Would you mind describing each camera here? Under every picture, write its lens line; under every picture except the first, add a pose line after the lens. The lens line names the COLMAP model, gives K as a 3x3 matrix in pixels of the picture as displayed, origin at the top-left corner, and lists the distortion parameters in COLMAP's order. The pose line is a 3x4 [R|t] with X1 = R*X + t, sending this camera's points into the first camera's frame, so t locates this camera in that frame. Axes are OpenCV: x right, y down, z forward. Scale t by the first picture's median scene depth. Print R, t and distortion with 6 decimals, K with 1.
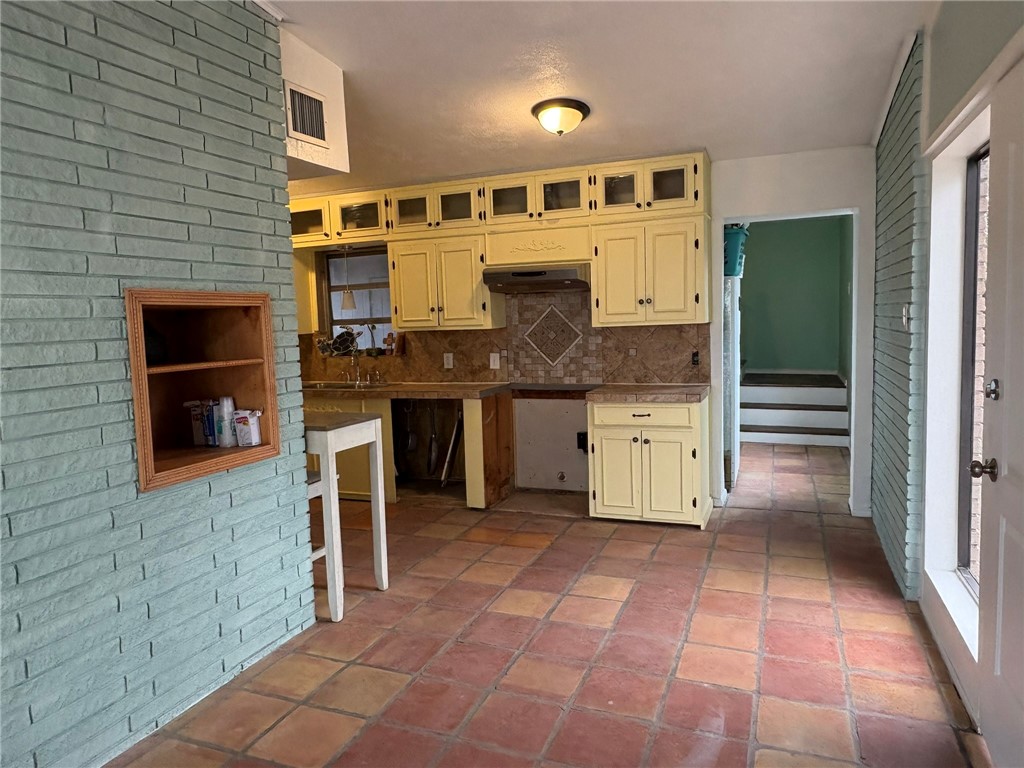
lens RADIAL K [[683.8, 0, 506.1], [0, 683.8, 381.8], [0, 0, 1]] dist [-0.003025, 0.004837]
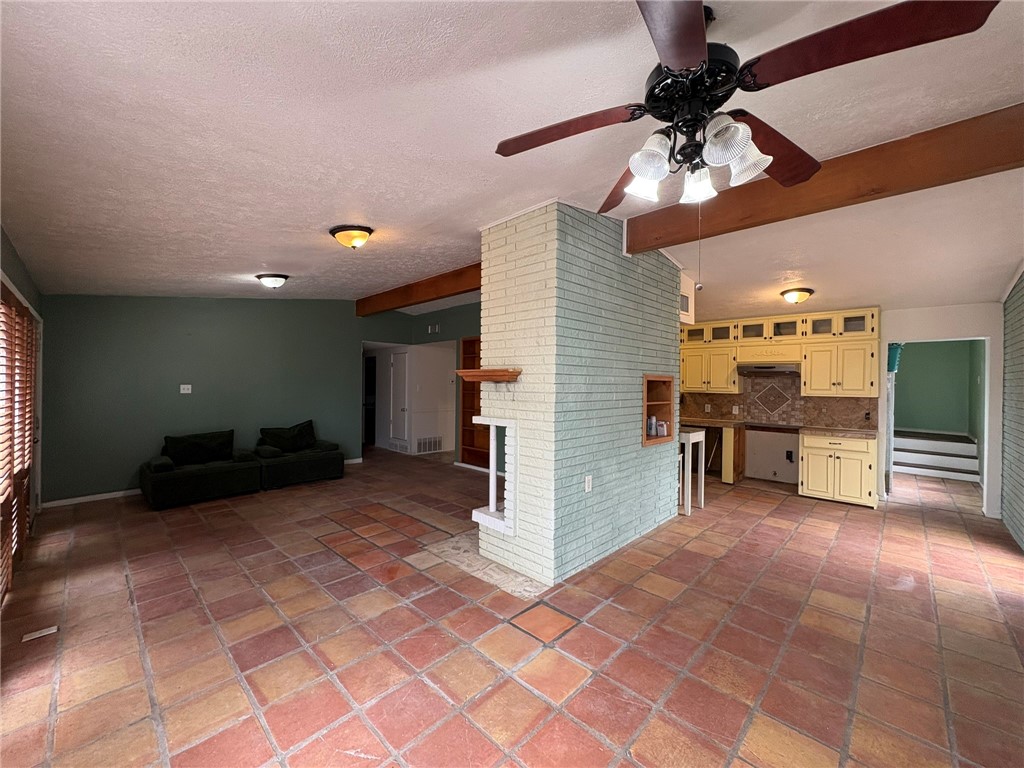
lens RADIAL K [[406.3, 0, 510.2], [0, 406.3, 382.7], [0, 0, 1]] dist [-0.001171, 0.000138]
pose [[0.925812, 0.045873, -0.375190, -0.210365], [-0.078991, 0.994172, -0.073365, 0.032898], [0.369638, 0.097559, 0.924040, -0.373403]]
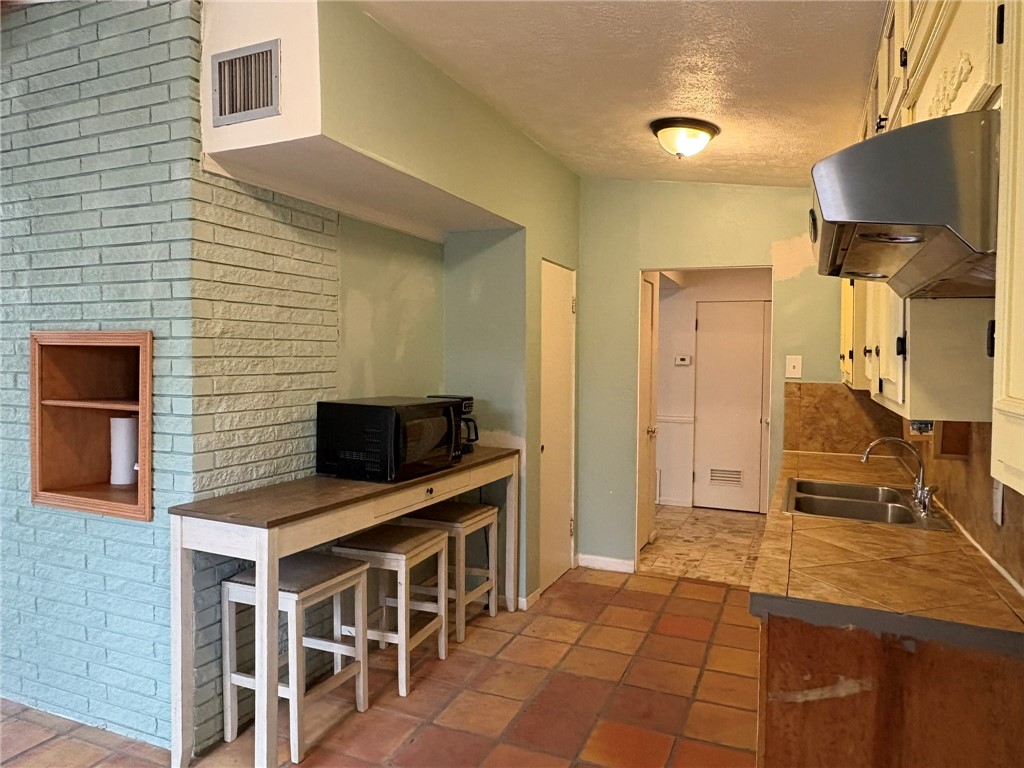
lens RADIAL K [[683.8, 0, 507.5], [0, 683.8, 381.8], [0, 0, 1]] dist [-0.003025, 0.004837]
pose [[-0.013788, 0.070221, -0.997436, 0.306420], [-0.102617, 0.992165, 0.071268, -0.106026], [0.994625, 0.103337, -0.006475, 0.892848]]
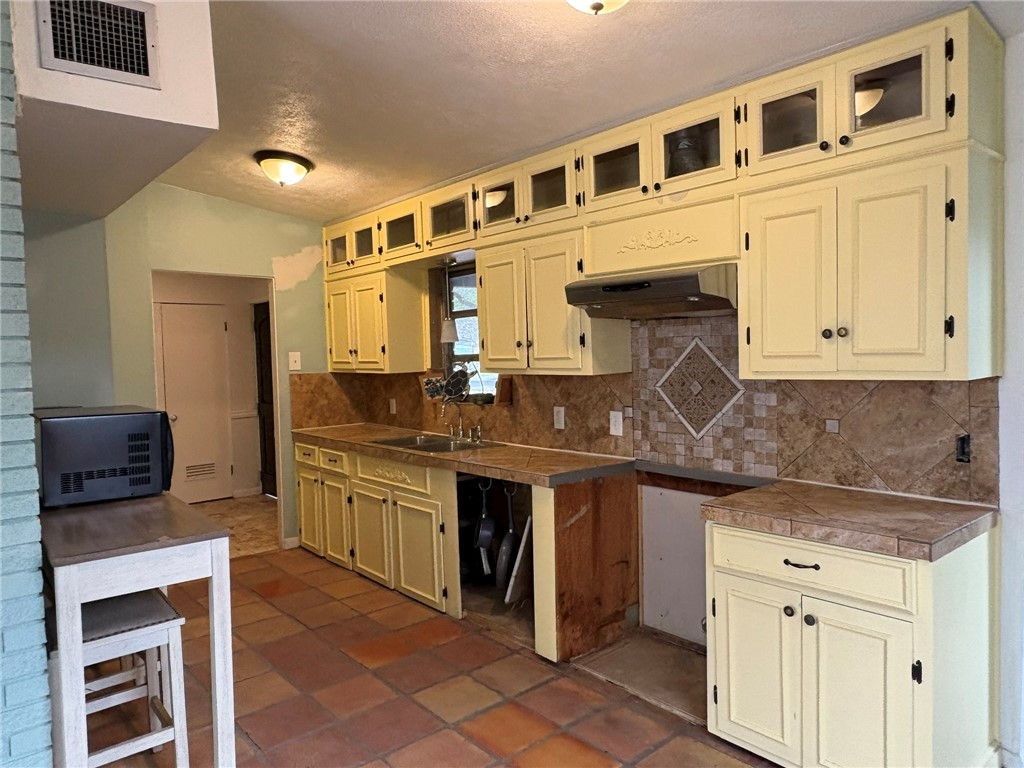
lens RADIAL K [[683.8, 0, 508.5], [0, 683.8, 382.1], [0, 0, 1]] dist [-0.003025, 0.004837]
pose [[0.889922, 0.031941, -0.454993, 0.215812], [-0.048437, 0.998522, -0.024641, -0.055987], [0.453534, 0.043967, 0.890154, 0.433026]]
